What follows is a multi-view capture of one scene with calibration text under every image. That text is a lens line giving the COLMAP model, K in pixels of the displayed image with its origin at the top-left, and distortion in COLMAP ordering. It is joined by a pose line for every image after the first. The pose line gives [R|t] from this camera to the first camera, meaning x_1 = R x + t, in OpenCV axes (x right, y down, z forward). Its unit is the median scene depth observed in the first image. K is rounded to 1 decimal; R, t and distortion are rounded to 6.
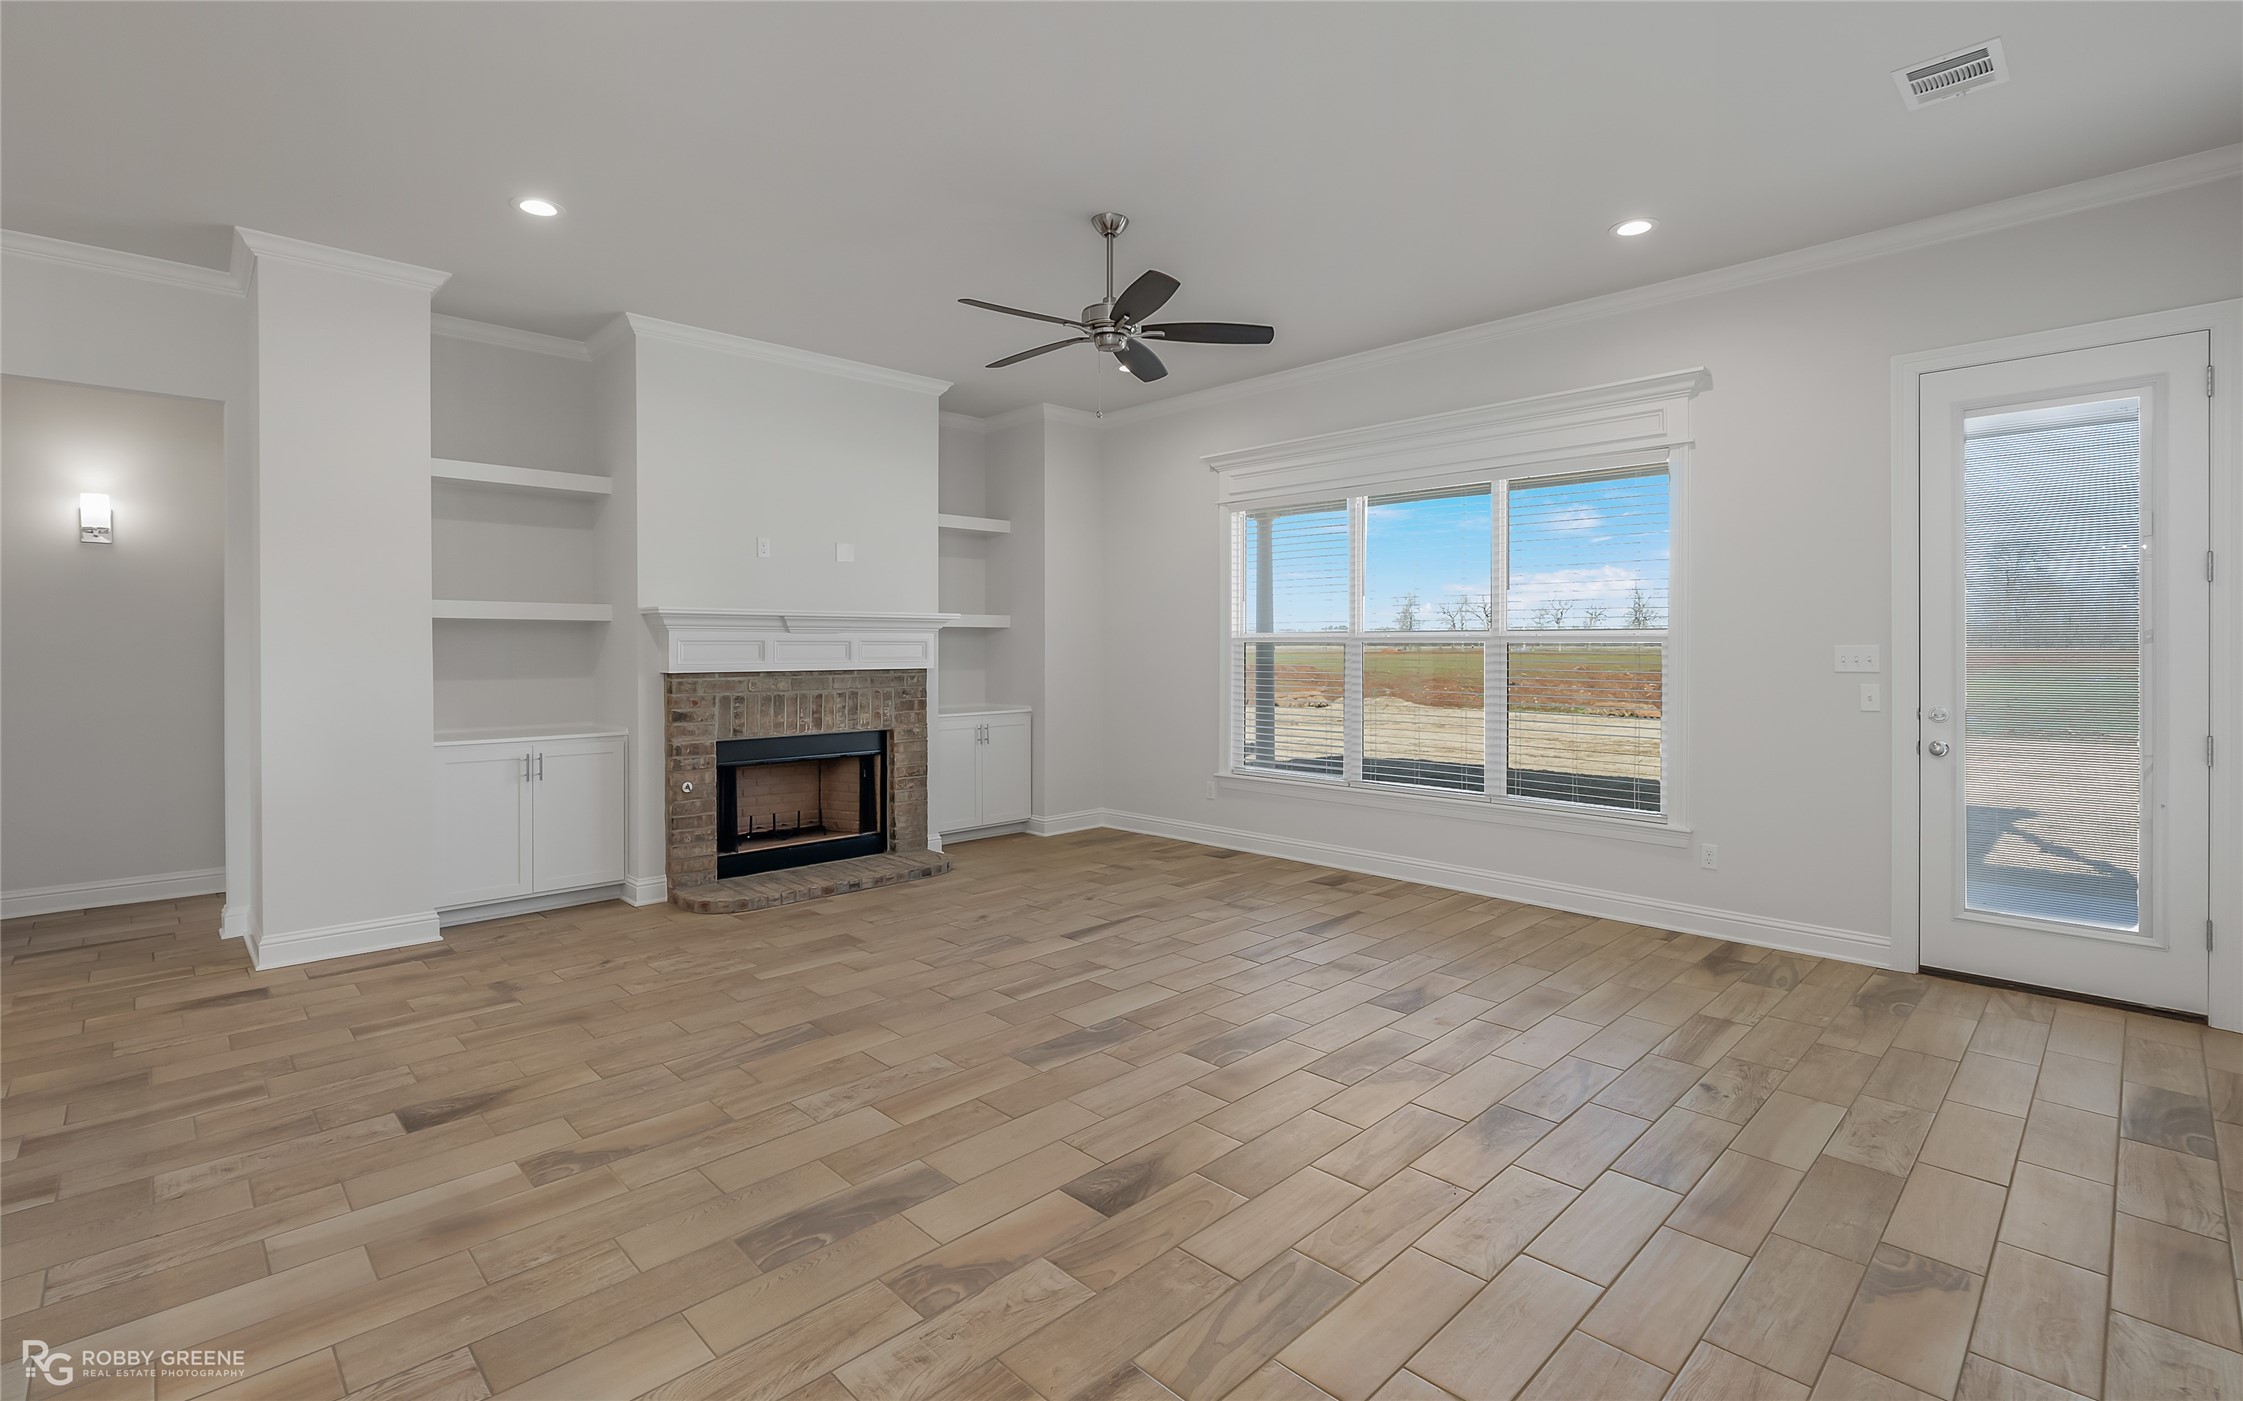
lens RADIAL K [[1009.1, 0, 1122.8], [0, 1009.1, 650.3], [0, 0, 1]] dist [-0.001522, 0.000027]
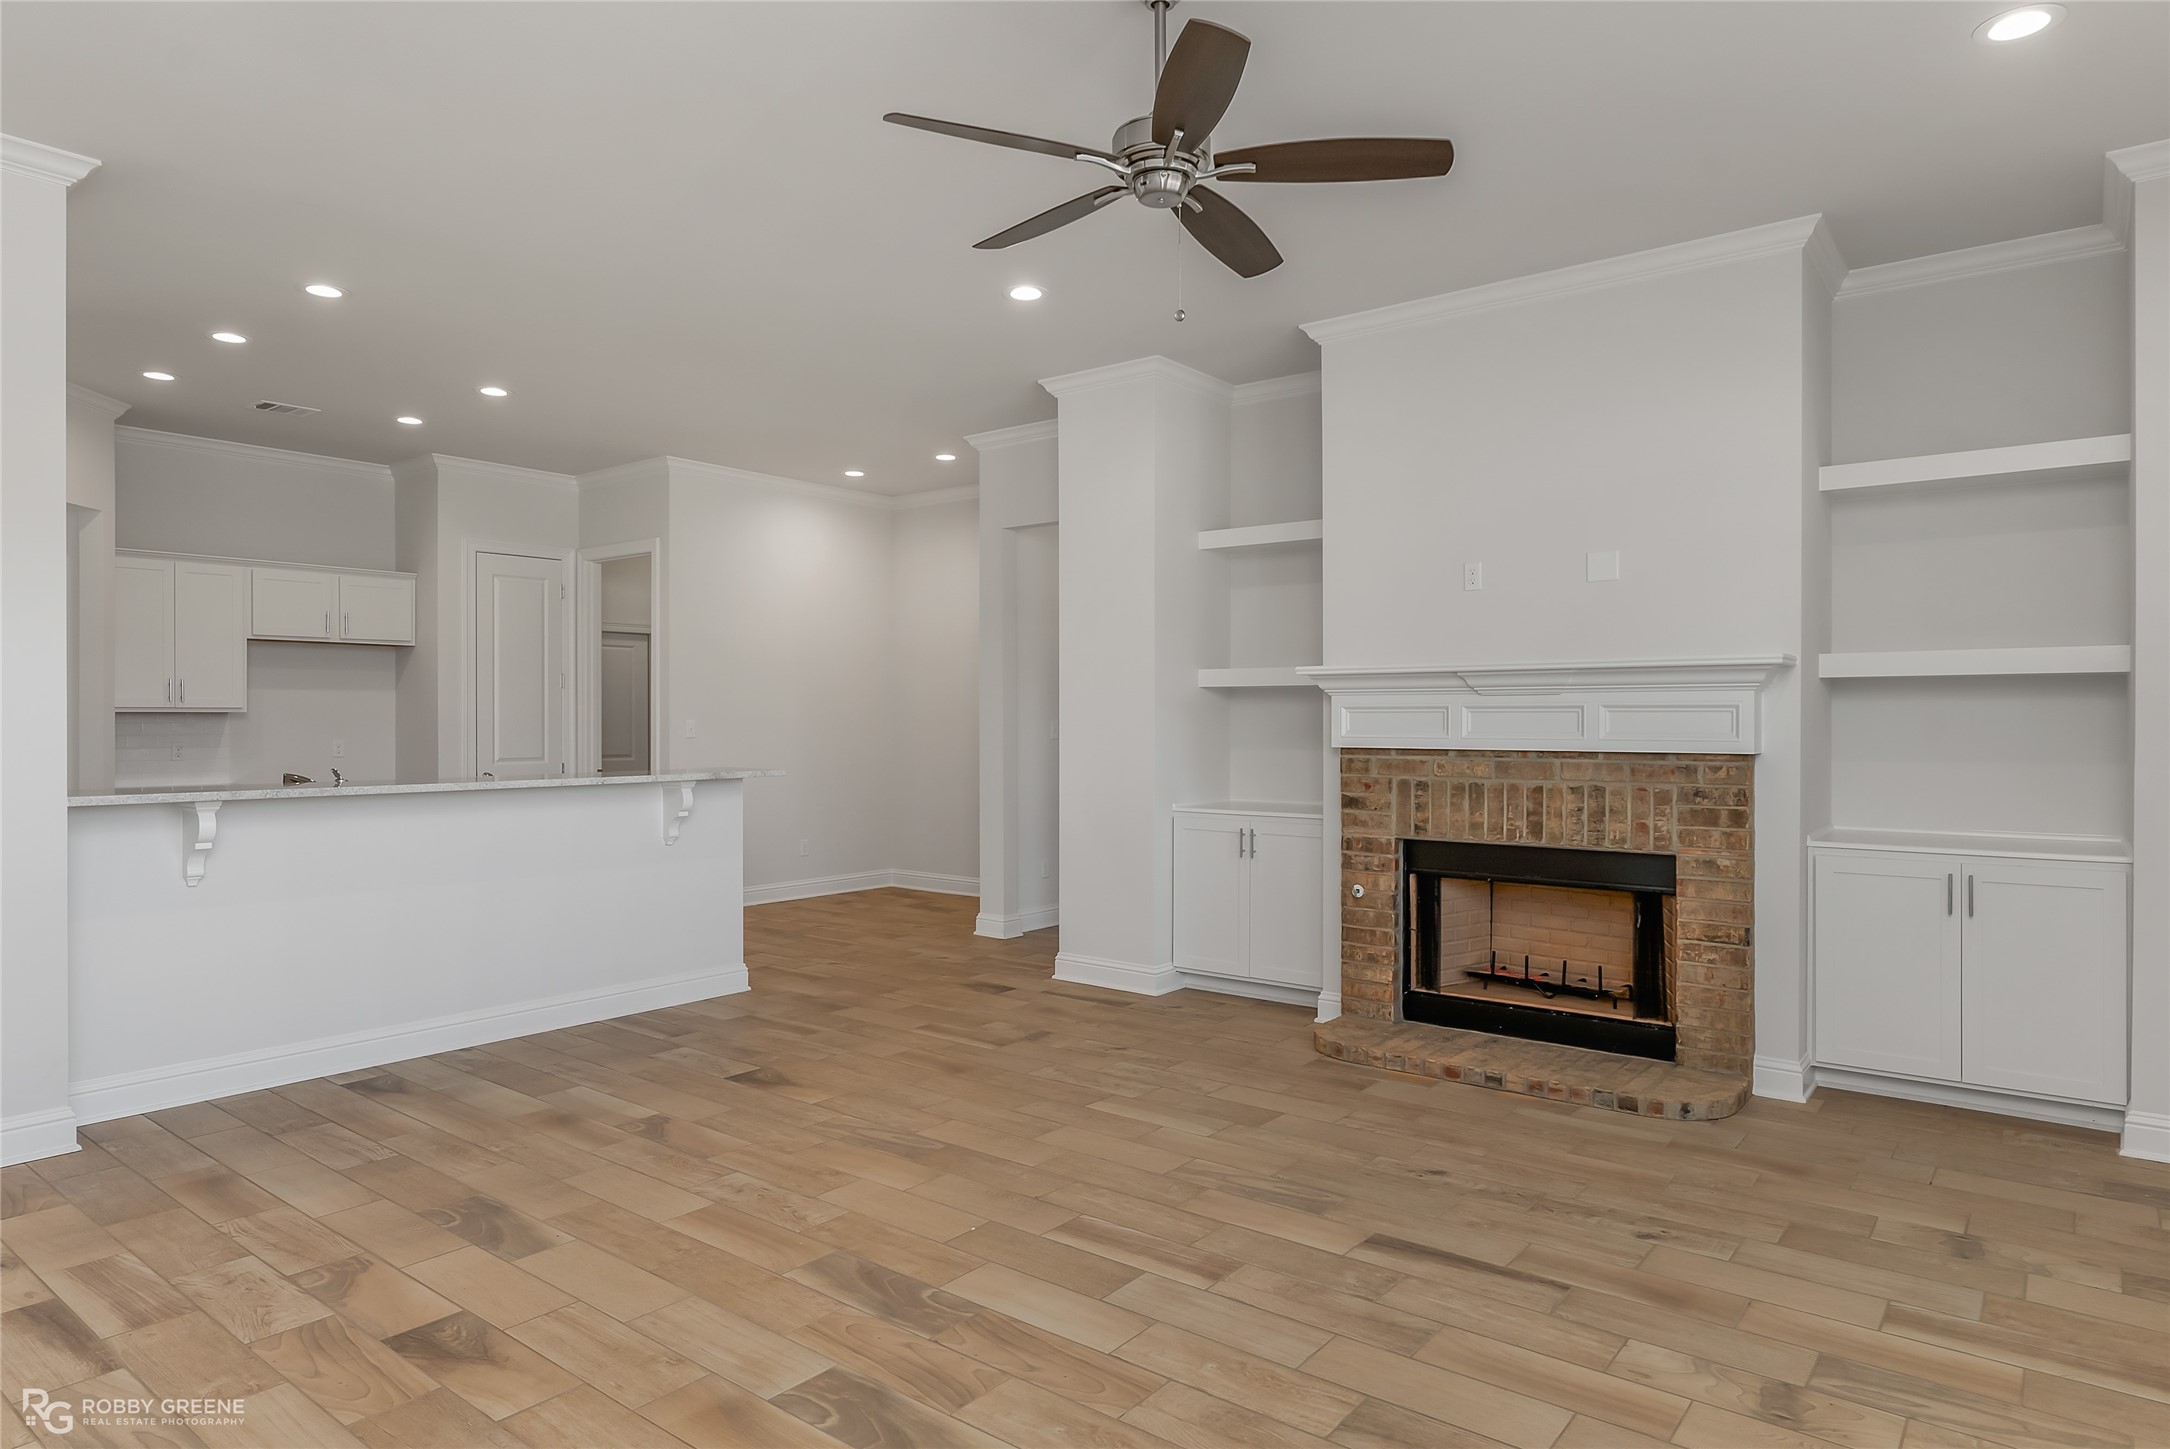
lens RADIAL K [[1271.5, 0, 1095.7], [0, 1271.5, 717.6], [0, 0, 1]] dist [-0.001660, 0.001737]
pose [[0.129739, 0.002372, -0.991545, 0.536911], [-0.002224, 0.999995, 0.002101, -0.003086], [0.991546, 0.001932, 0.129743, 0.660706]]
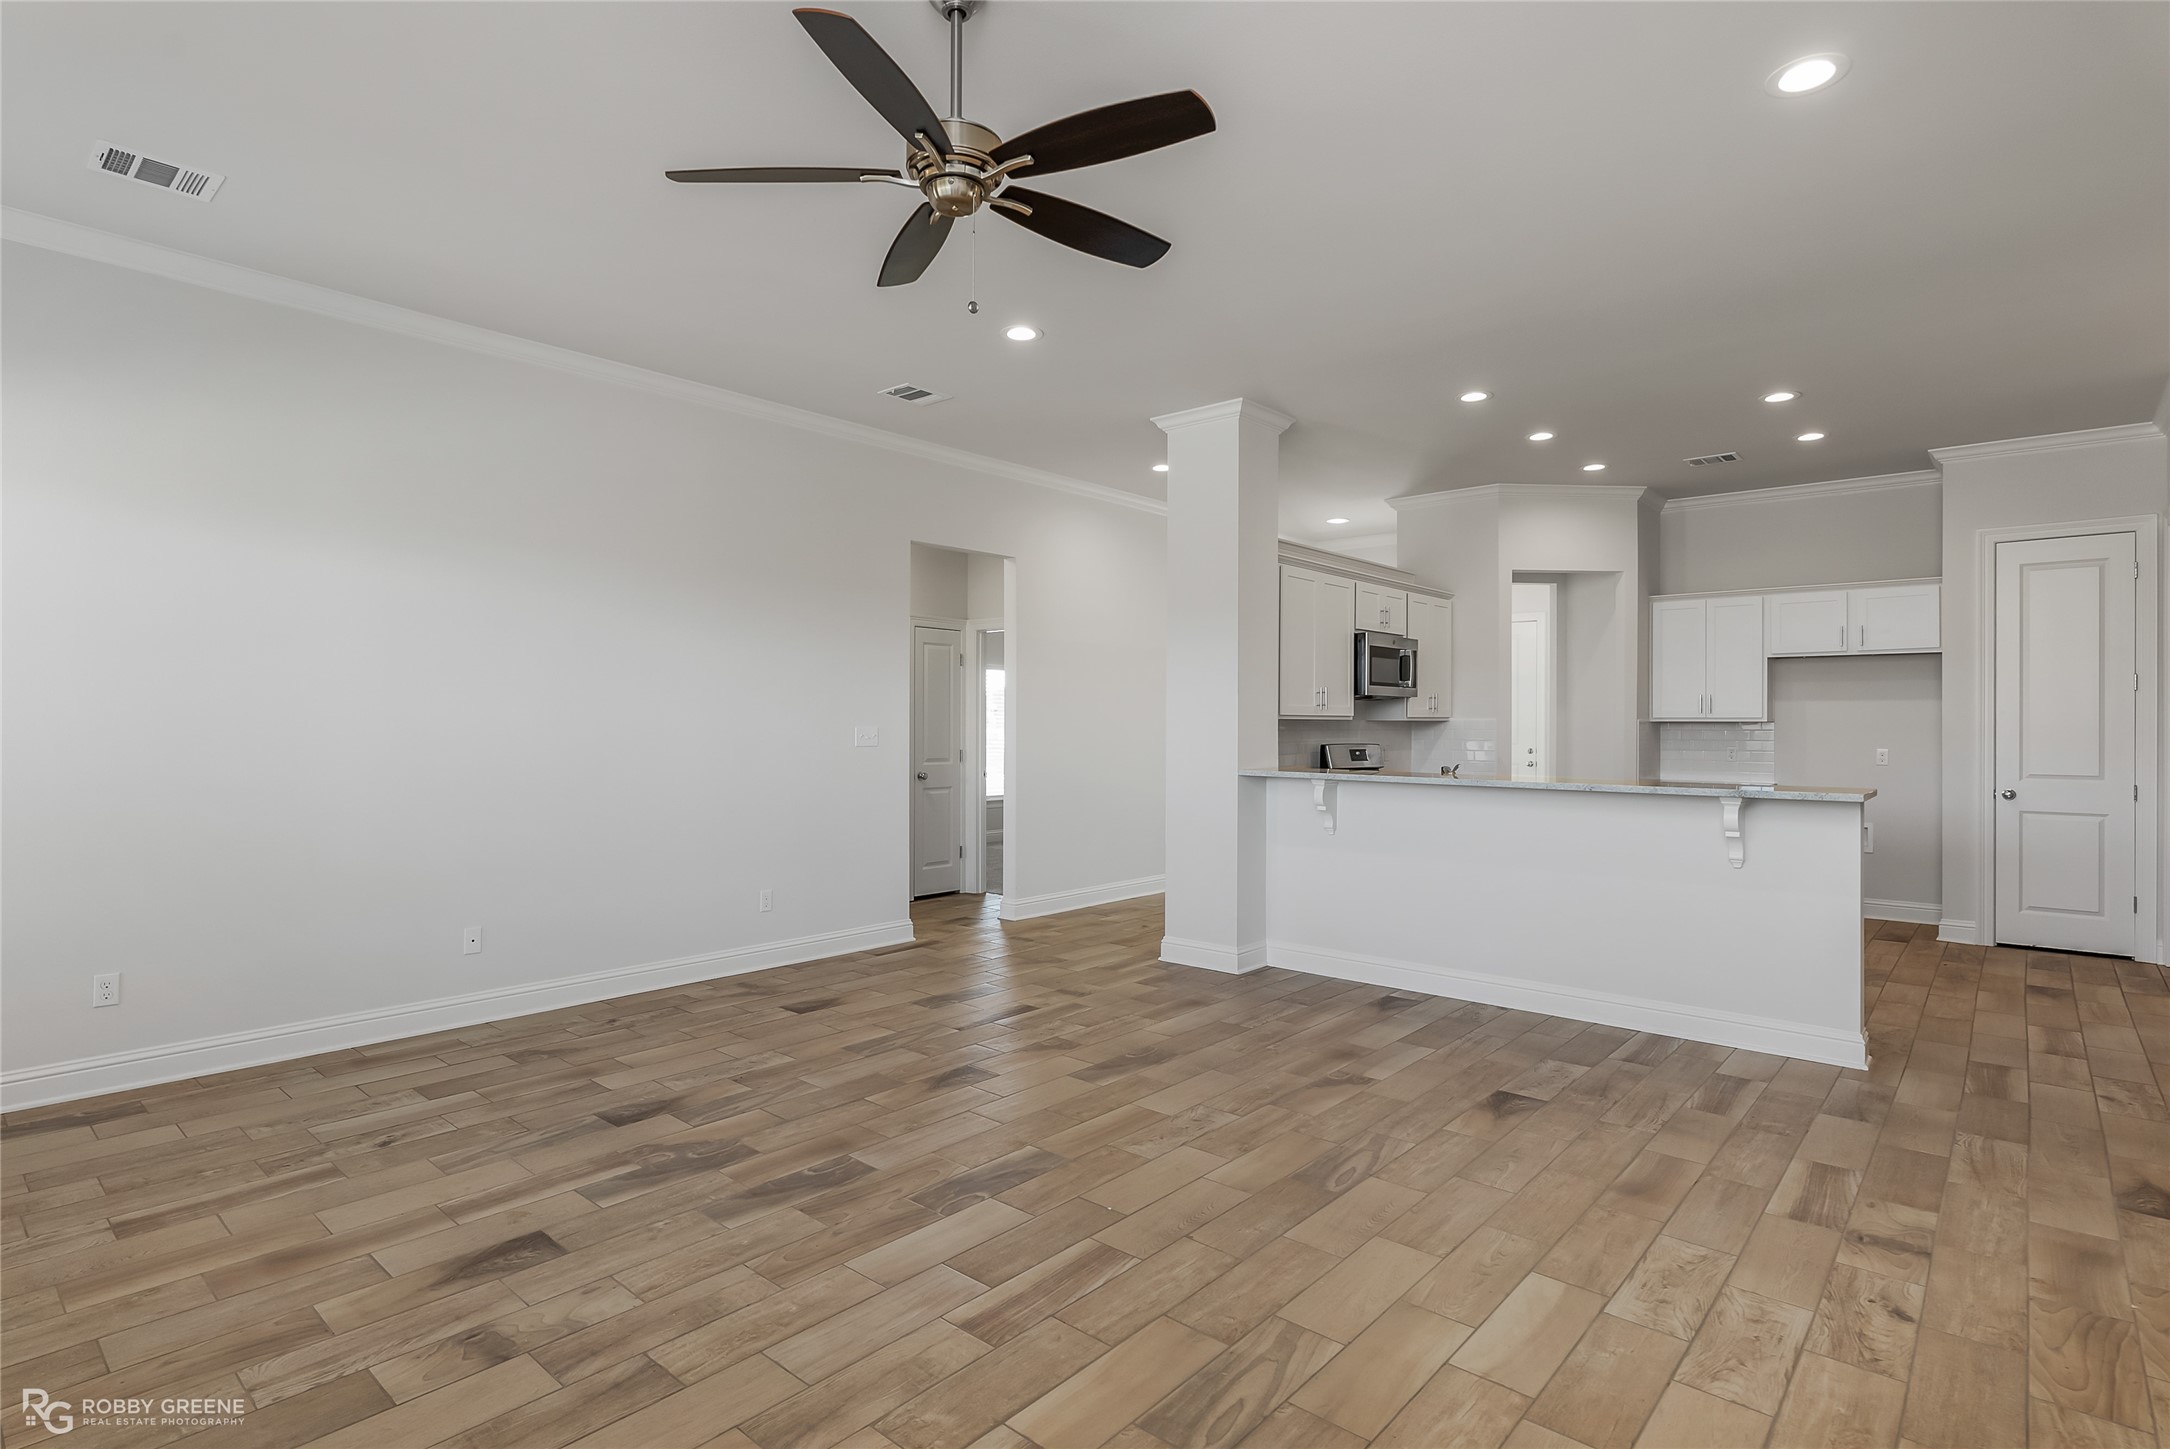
lens RADIAL K [[1082.3, 0, 1085.0], [0, 1082.3, 724.5], [0, 0, 1]] dist [-0.004856, -0.000089]
pose [[-0.997300, -0.002721, -0.073391, -0.032083], [-0.002983, 0.999990, 0.003463, -0.002710], [0.073381, 0.003673, -0.997297, 1.235372]]
